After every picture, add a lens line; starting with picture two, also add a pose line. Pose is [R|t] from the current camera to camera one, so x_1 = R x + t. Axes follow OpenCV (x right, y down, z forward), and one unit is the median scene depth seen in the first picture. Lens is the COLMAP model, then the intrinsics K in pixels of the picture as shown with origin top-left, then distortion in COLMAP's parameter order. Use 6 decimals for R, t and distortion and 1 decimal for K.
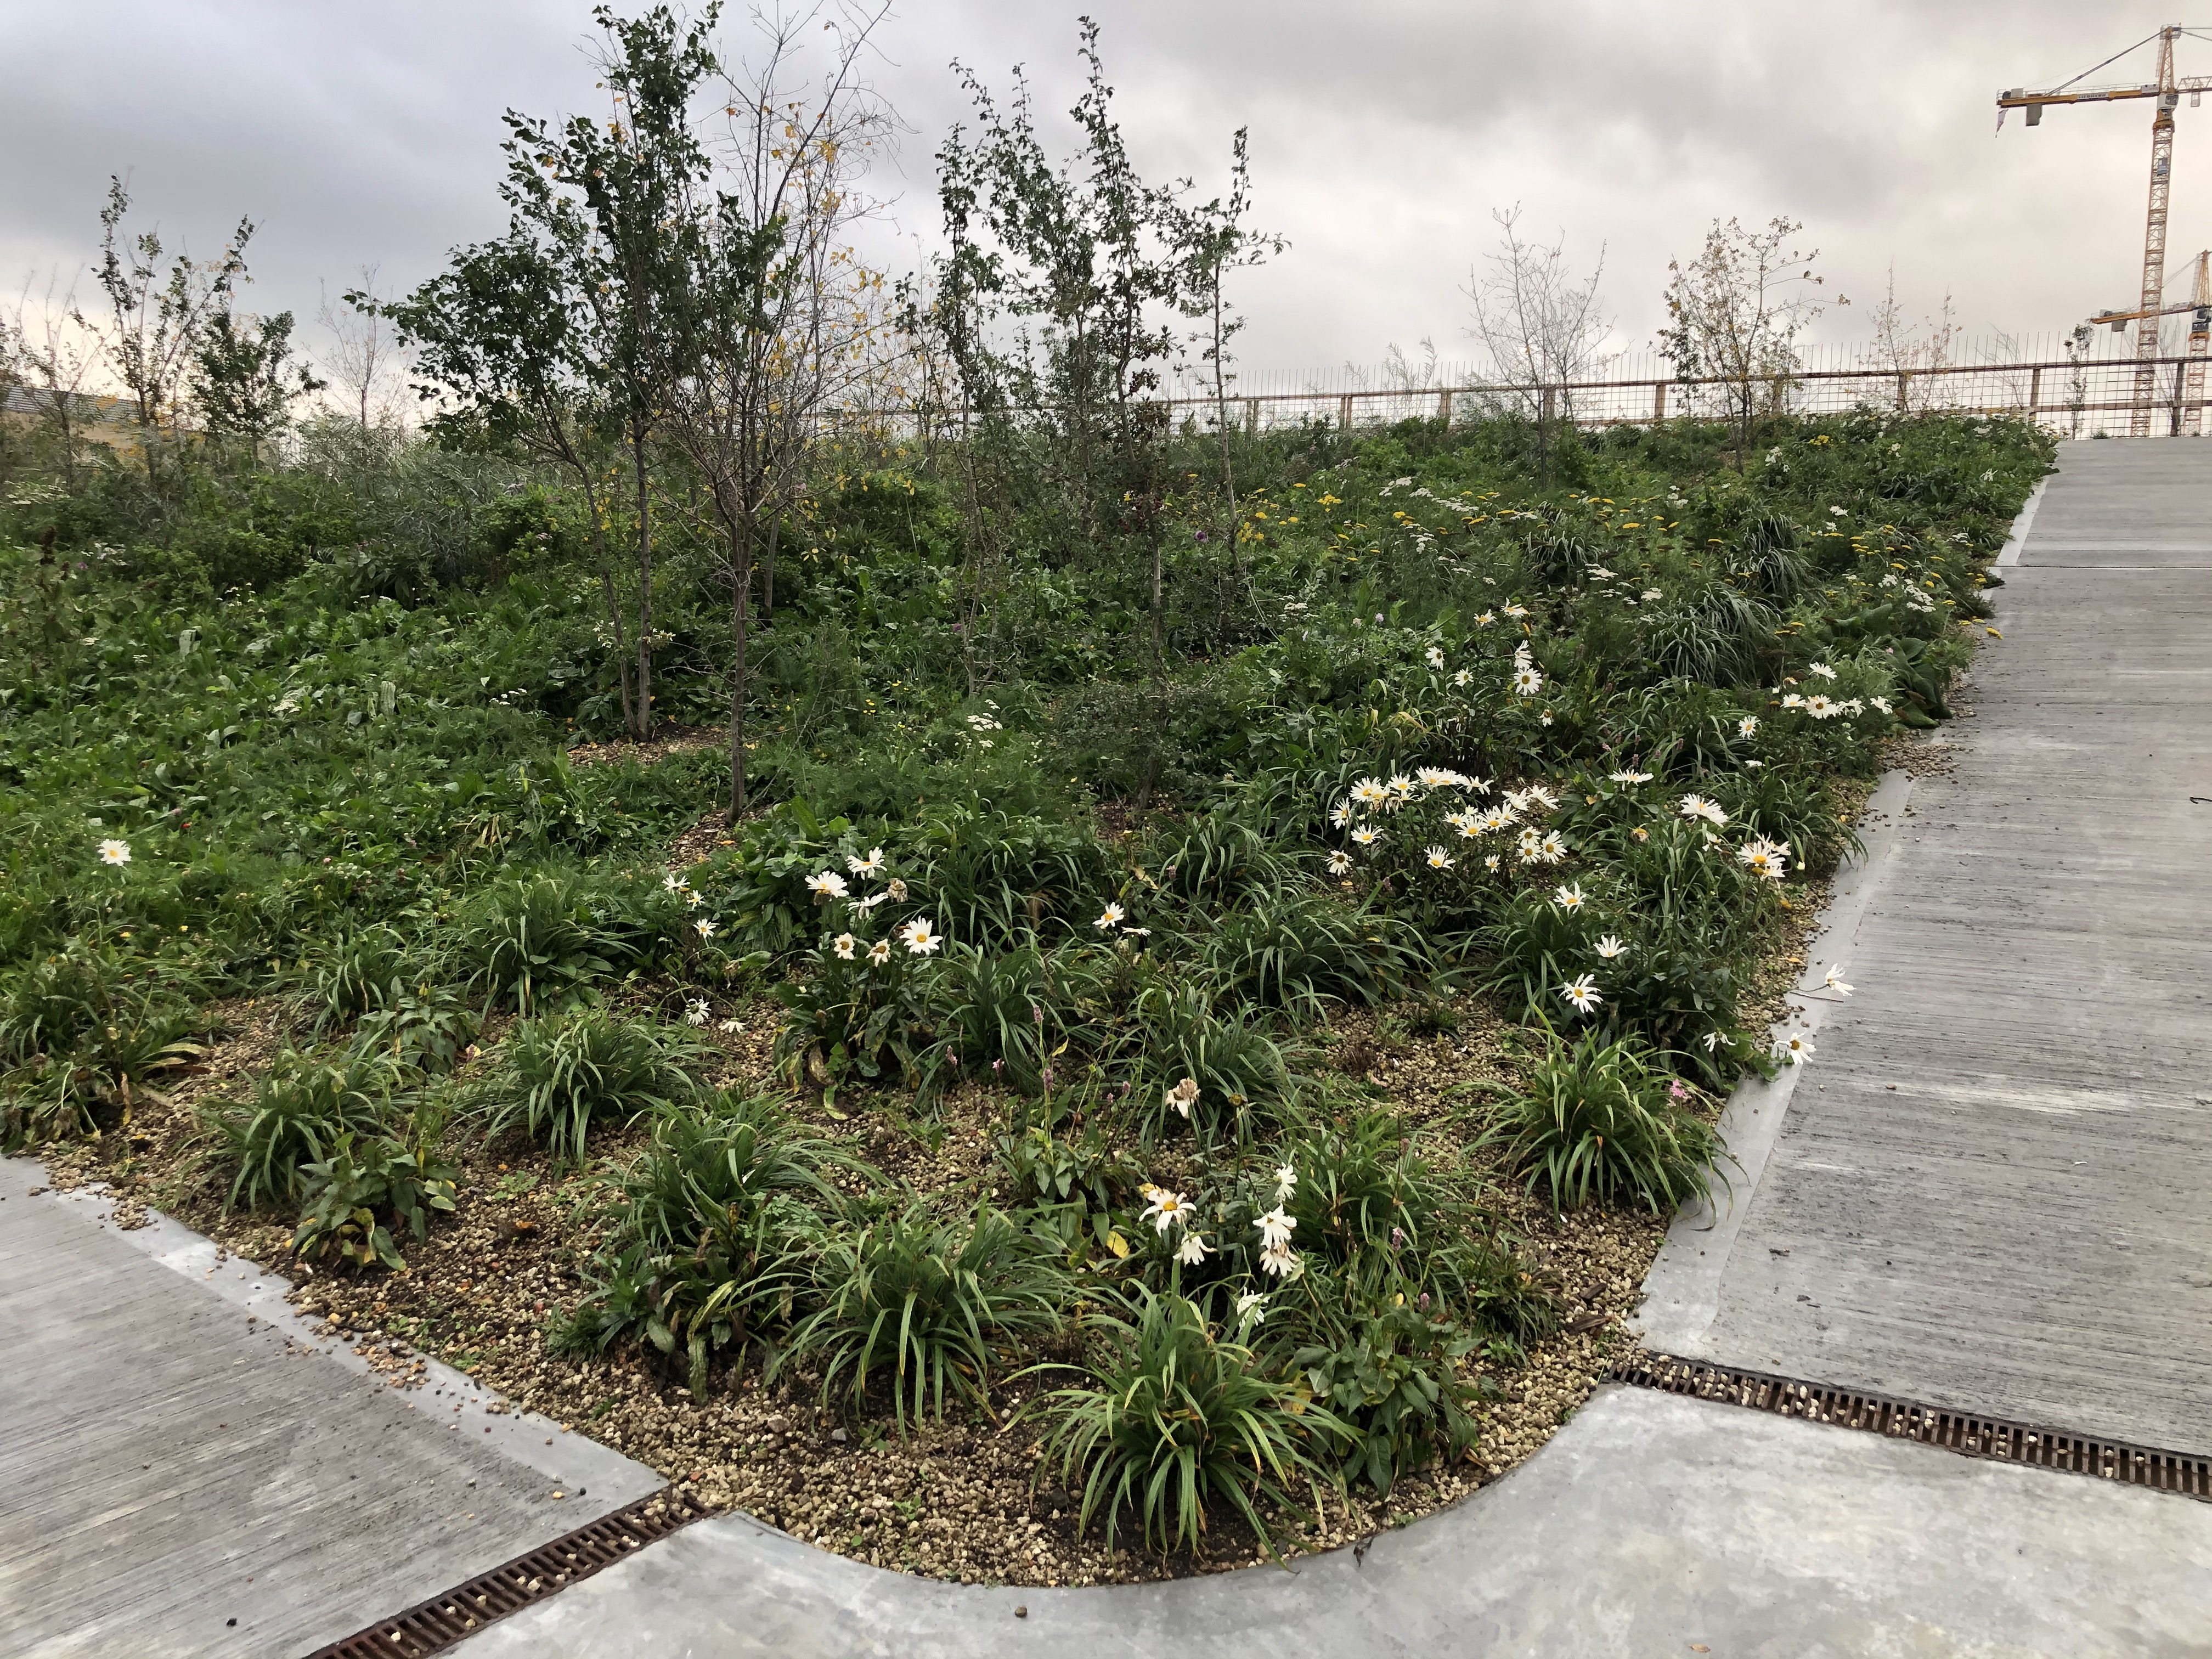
lens RADIAL K [[1802.5, 0, 1109.6], [0, 1802.5, 851.5], [0, 0, 1]] dist [0.009853, 0.009165]
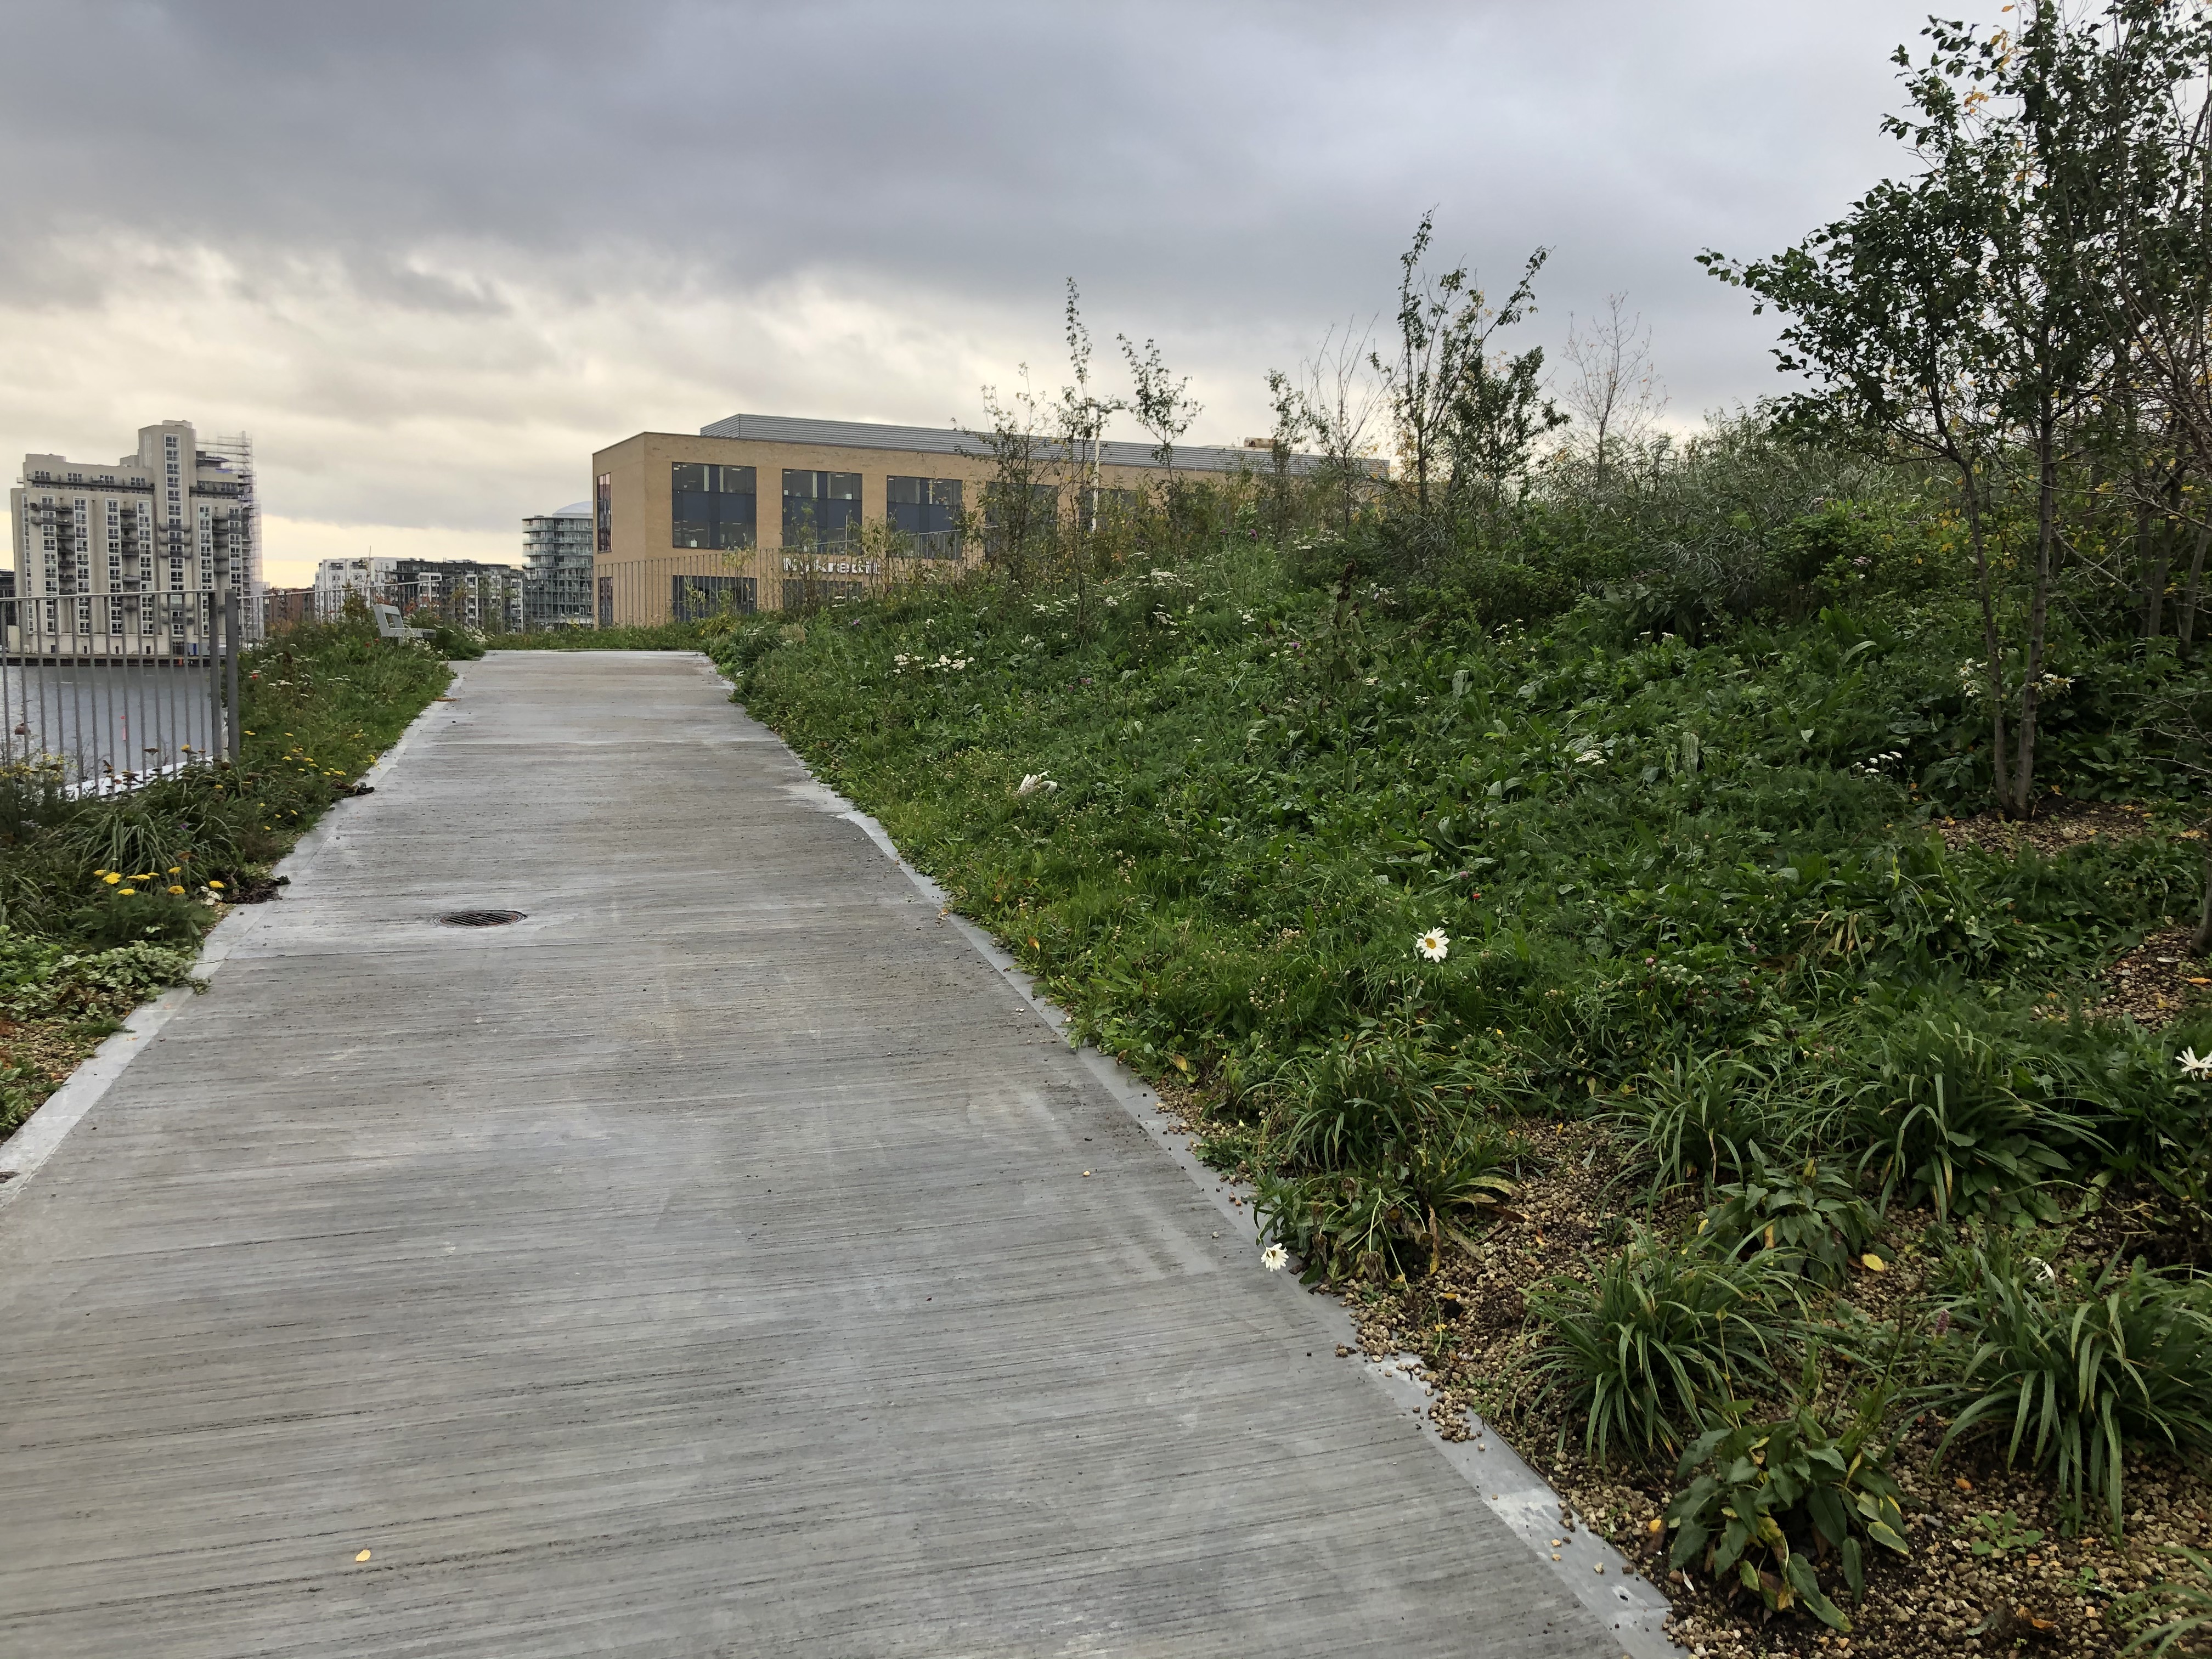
lens RADIAL K [[1802.5, 0, 1108.5], [0, 1802.5, 826.3], [0, 0, 1]] dist [0.009853, 0.009165]
pose [[0.811369, 0.053106, -0.582117, -0.148580], [-0.070870, 0.997455, -0.007783, -0.028865], [0.580222, 0.047570, 0.813068, 0.176915]]
